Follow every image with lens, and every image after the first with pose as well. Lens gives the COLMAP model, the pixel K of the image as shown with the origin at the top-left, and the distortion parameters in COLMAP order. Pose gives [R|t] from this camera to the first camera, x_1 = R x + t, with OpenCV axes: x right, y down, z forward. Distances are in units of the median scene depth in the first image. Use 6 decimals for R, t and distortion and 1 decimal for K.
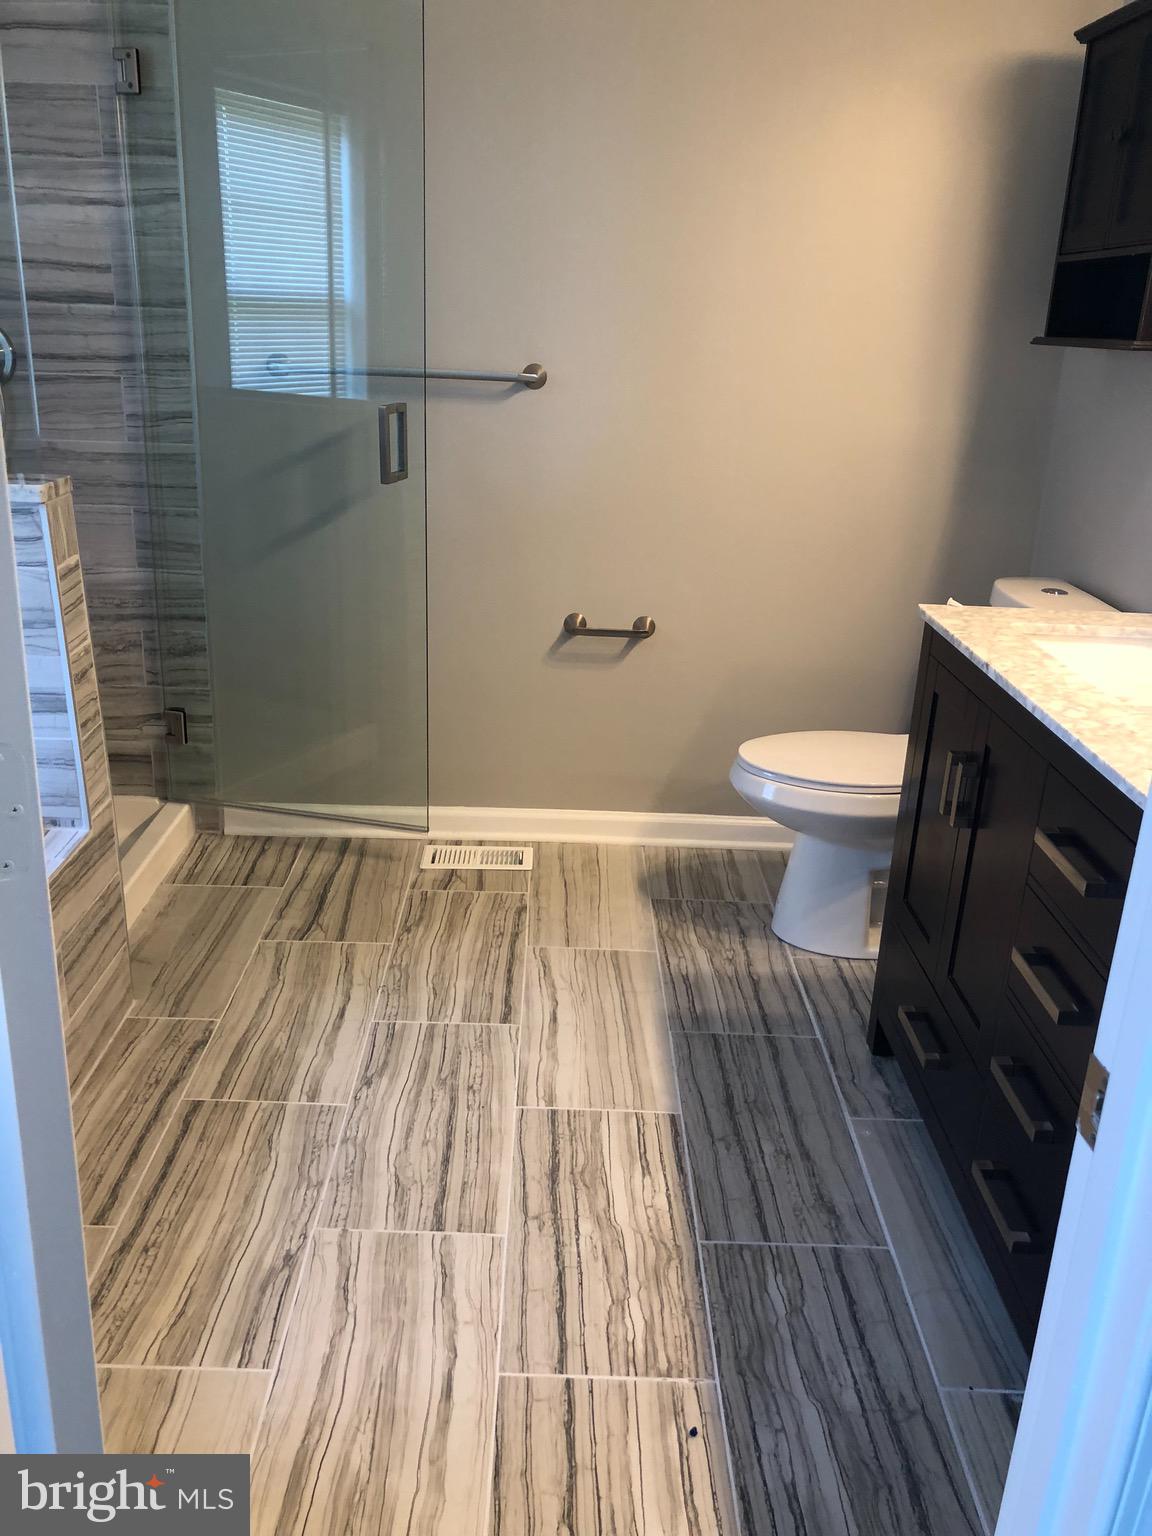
lens RADIAL K [[1250.1, 0, 546.4], [0, 1250.1, 744.5], [0, 0, 1]] dist [0.011459, 0.003762]
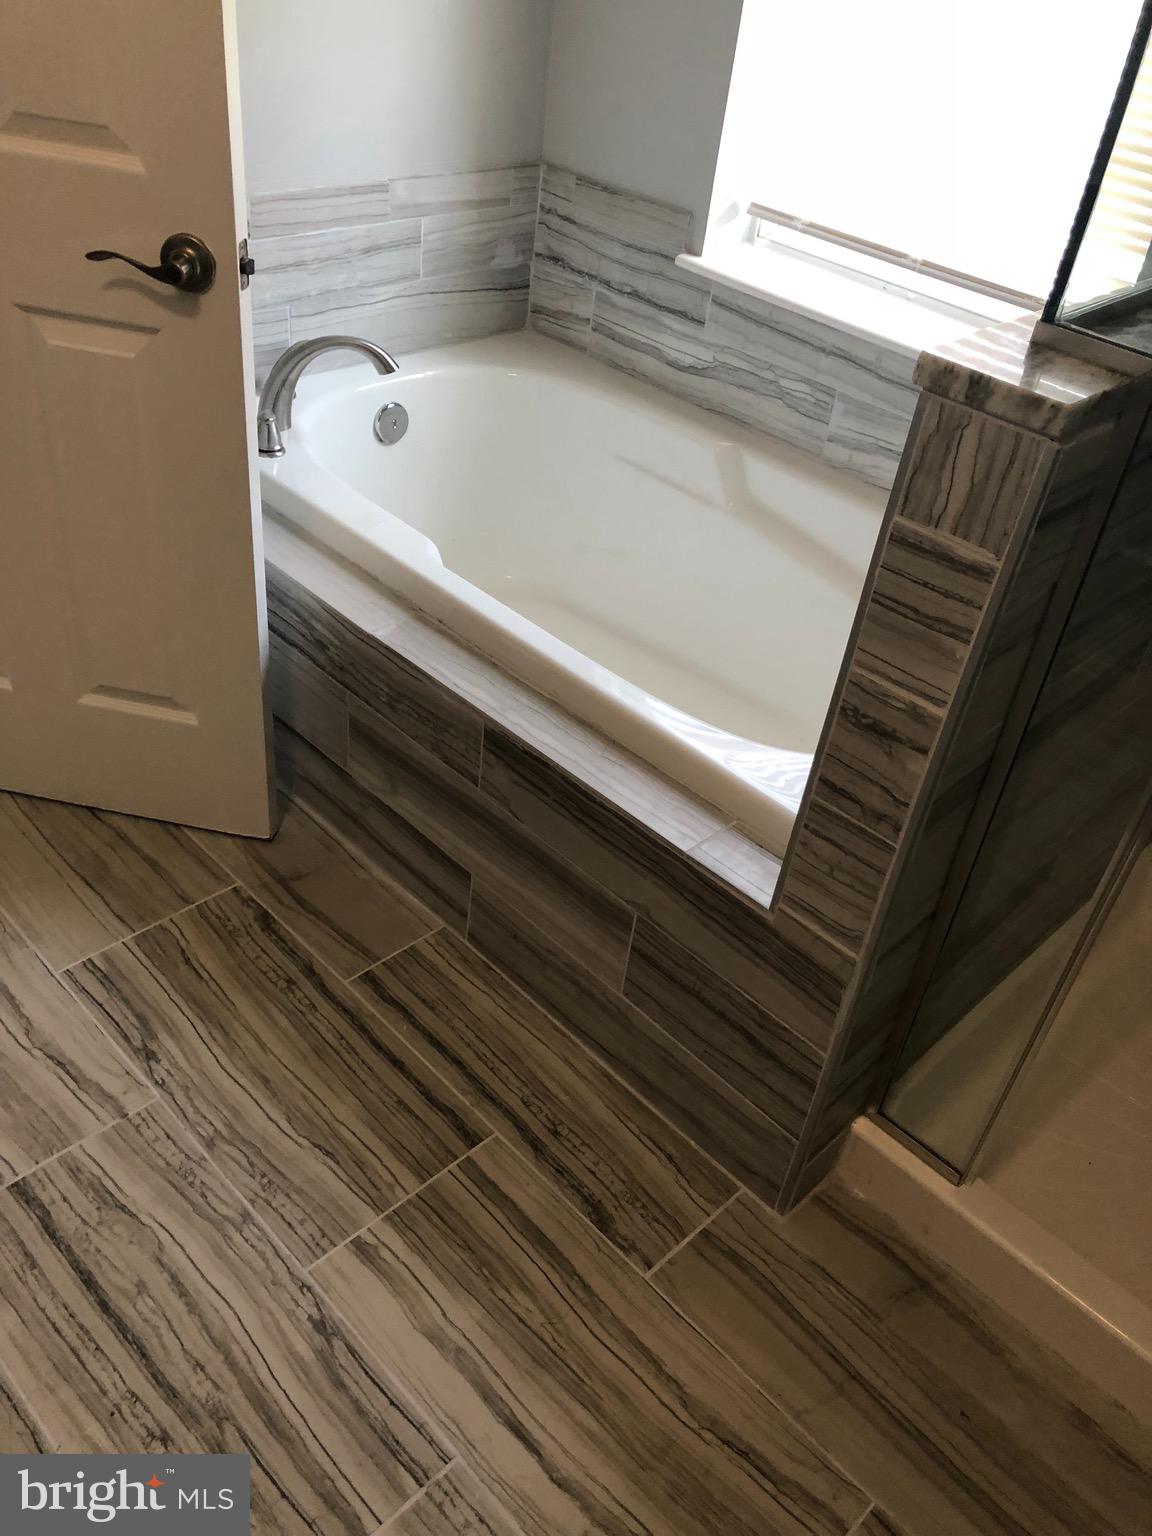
lens RADIAL K [[1250.5, 0, 576.0], [0, 1250.5, 768.0], [0, 0, 1]] dist [0.000374, 0.007590]
pose [[-0.691687, 0.349588, -0.631947, 0.058797], [-0.356830, 0.595334, 0.719896, -0.357821], [0.627887, 0.723440, -0.287041, 1.007287]]
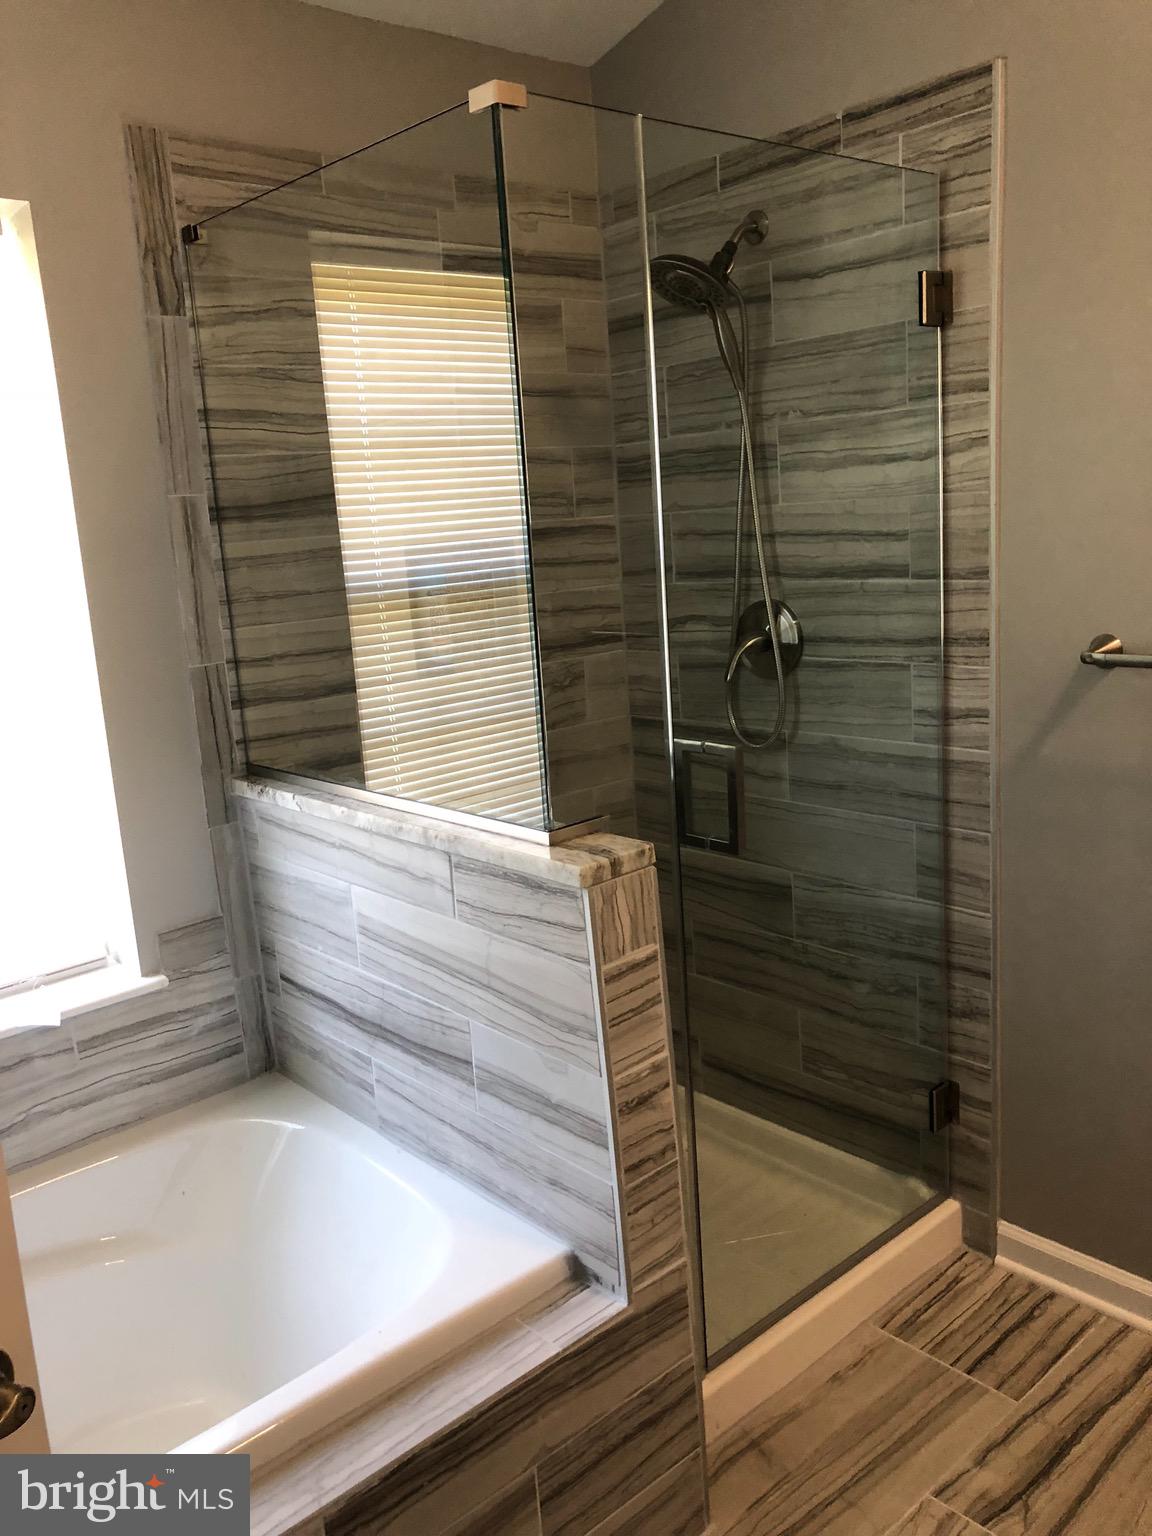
lens RADIAL K [[1250.5, 0, 576.0], [0, 1250.5, 768.0], [0, 0, 1]] dist [0.000374, 0.007590]
pose [[0.671148, 0.070831, -0.737932, 0.134824], [-0.157719, 0.986279, -0.048776, -0.195479], [0.724352, 0.149122, 0.673110, 0.403096]]
